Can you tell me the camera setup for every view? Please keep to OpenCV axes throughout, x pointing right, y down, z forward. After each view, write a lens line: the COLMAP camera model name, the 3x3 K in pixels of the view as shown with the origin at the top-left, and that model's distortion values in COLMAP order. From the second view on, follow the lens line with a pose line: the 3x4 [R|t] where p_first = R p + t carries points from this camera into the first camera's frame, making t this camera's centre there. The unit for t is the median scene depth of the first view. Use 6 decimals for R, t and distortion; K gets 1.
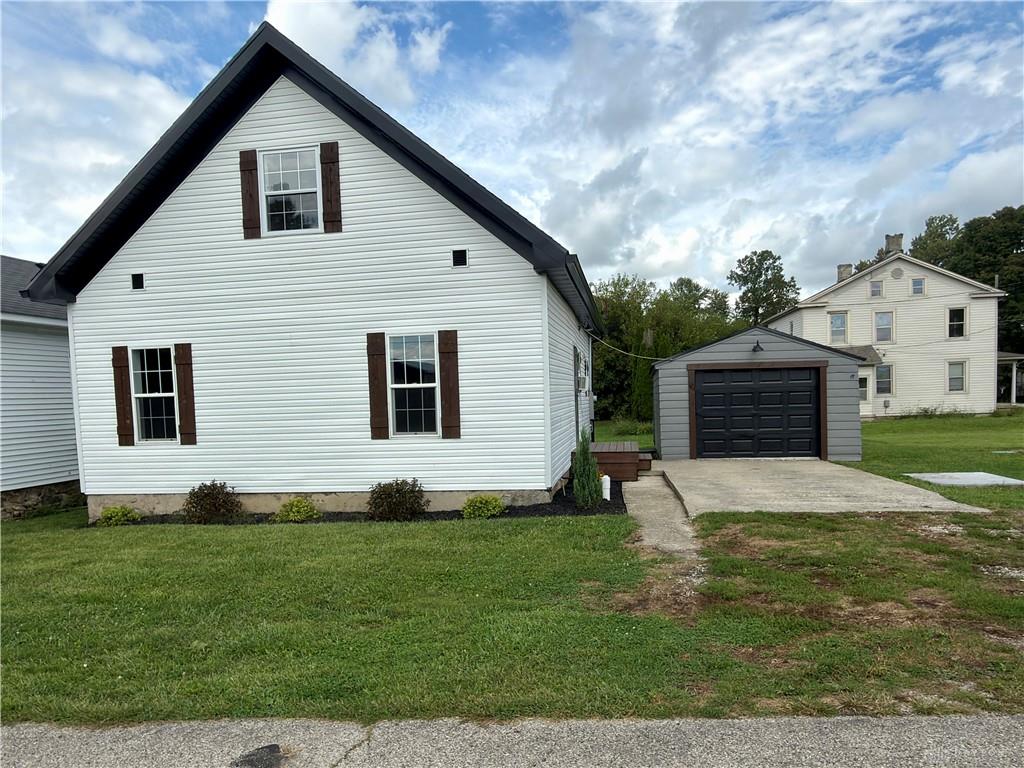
lens RADIAL K [[618.6, 0, 510.7], [0, 618.6, 458.2], [0, 0, 1]] dist [-0.000425, -0.001853]
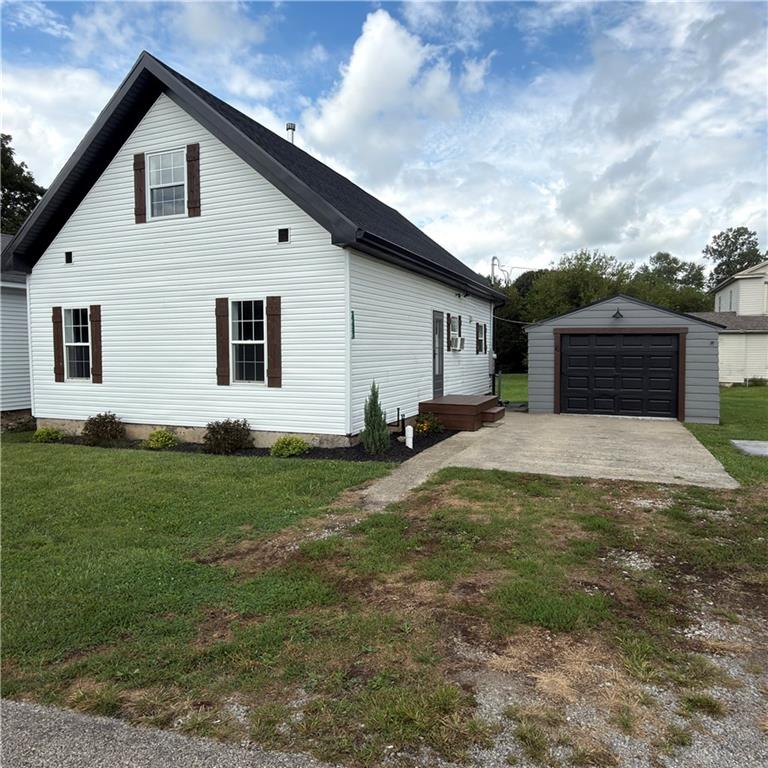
lens RADIAL K [[498.9, 0, 416.0], [0, 498.9, 396.6], [0, 0, 1]] dist [-0.003098, 0.001067]
pose [[0.979459, 0.046900, -0.196113, 0.351069], [-0.048034, 0.998845, -0.001026, -0.025624], [0.195838, 0.010425, 0.980581, 0.112134]]
